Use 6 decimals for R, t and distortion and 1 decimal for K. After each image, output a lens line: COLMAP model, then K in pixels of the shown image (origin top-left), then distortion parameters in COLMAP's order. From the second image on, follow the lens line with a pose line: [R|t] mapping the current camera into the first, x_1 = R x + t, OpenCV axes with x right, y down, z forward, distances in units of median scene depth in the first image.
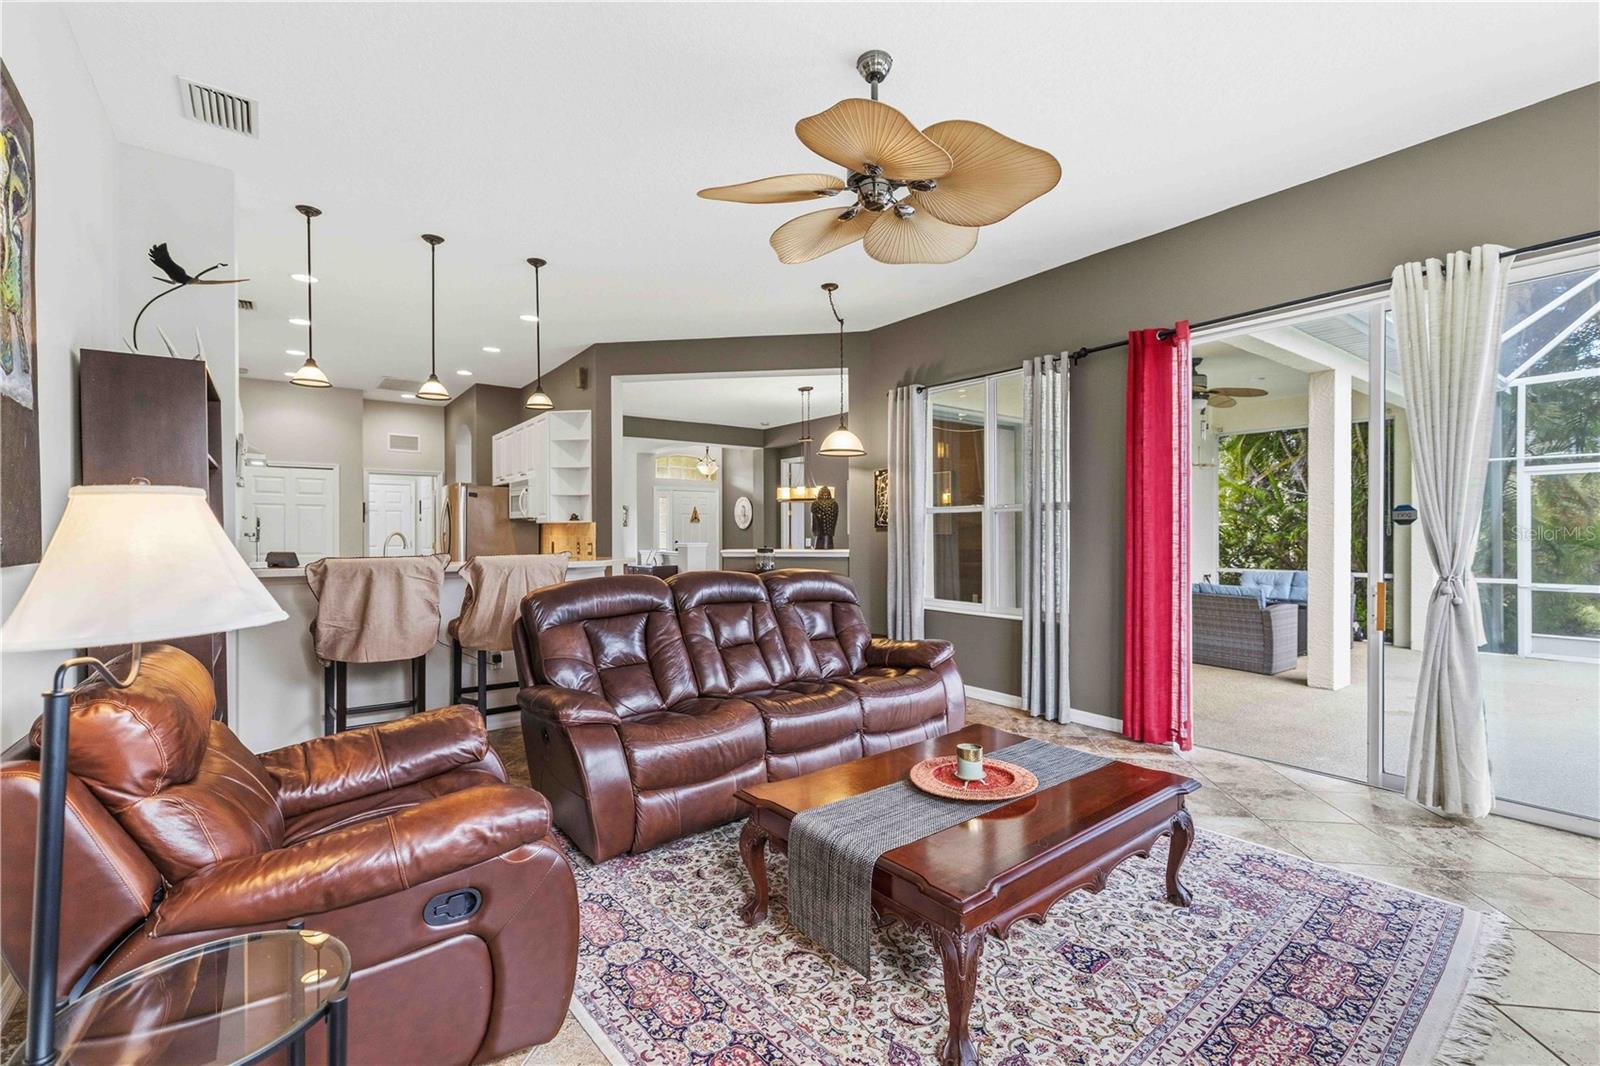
lens RADIAL K [[701.4, 0, 807.0], [0, 701.4, 540.2], [0, 0, 1]] dist [0.001999, 0.001400]
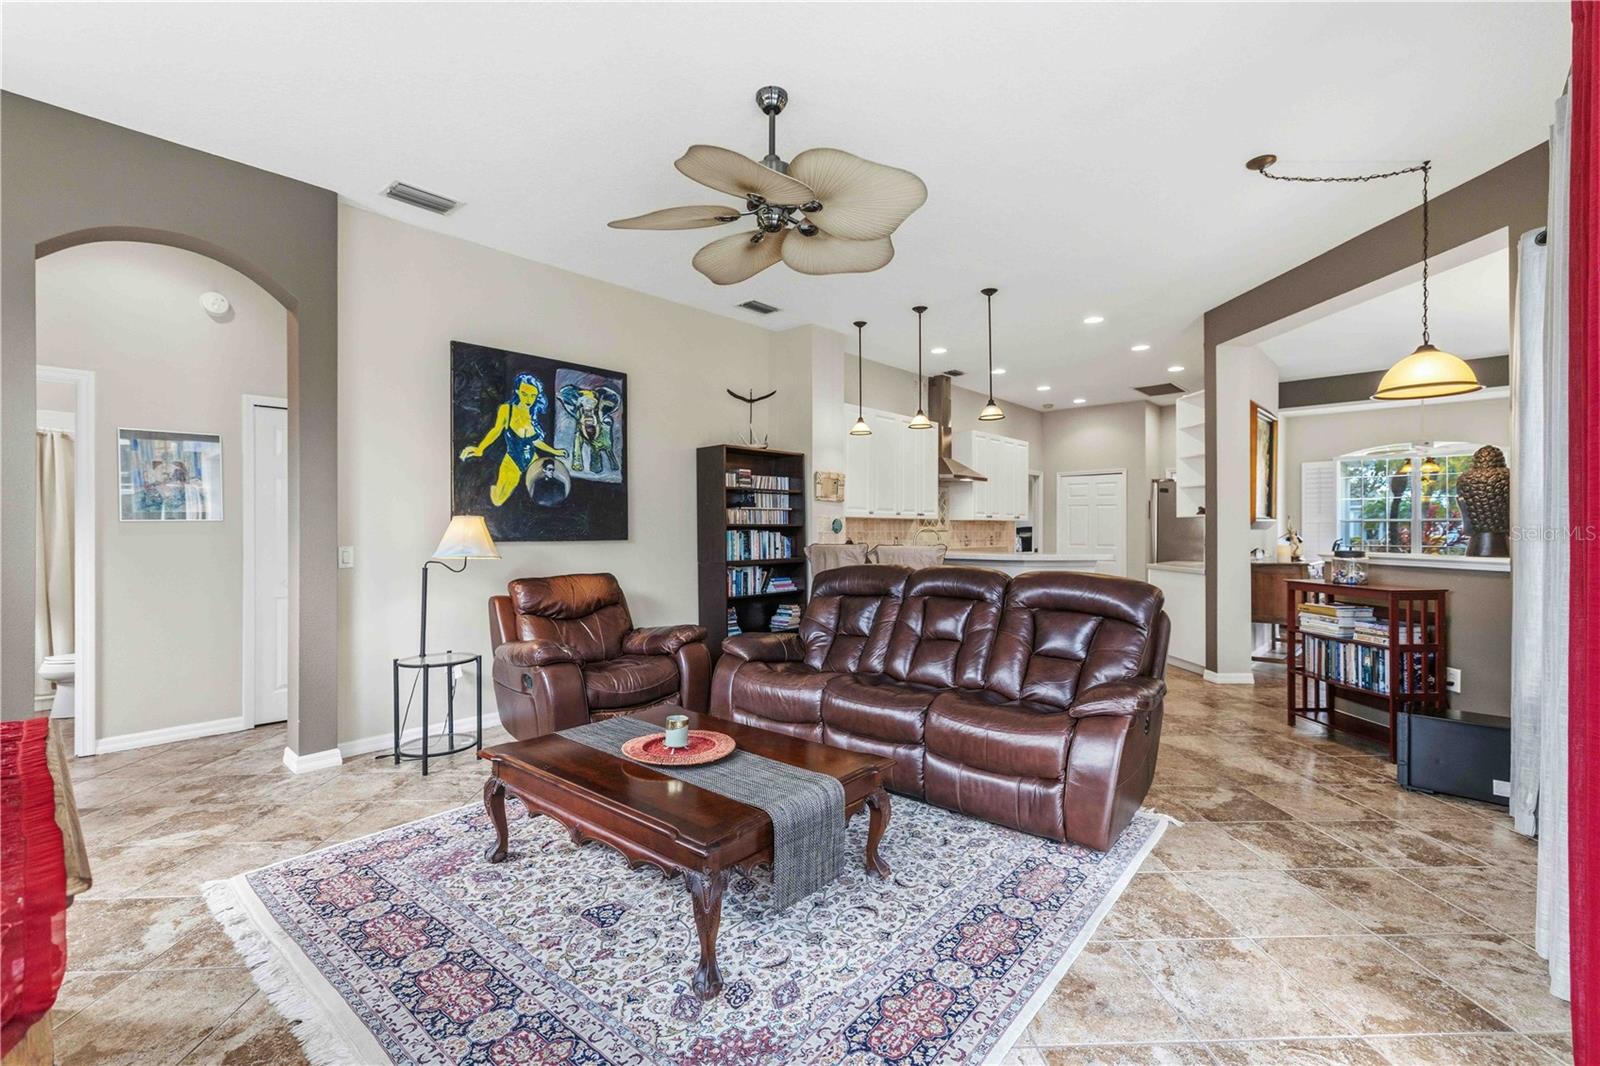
lens RADIAL K [[701.4, 0, 805.8], [0, 701.4, 538.2], [0, 0, 1]] dist [0.001999, 0.001400]
pose [[0.180402, 0.011520, -0.983526, 0.938289], [-0.006854, 0.999922, 0.010455, -0.006293], [0.983569, 0.004855, 0.180467, 0.680171]]
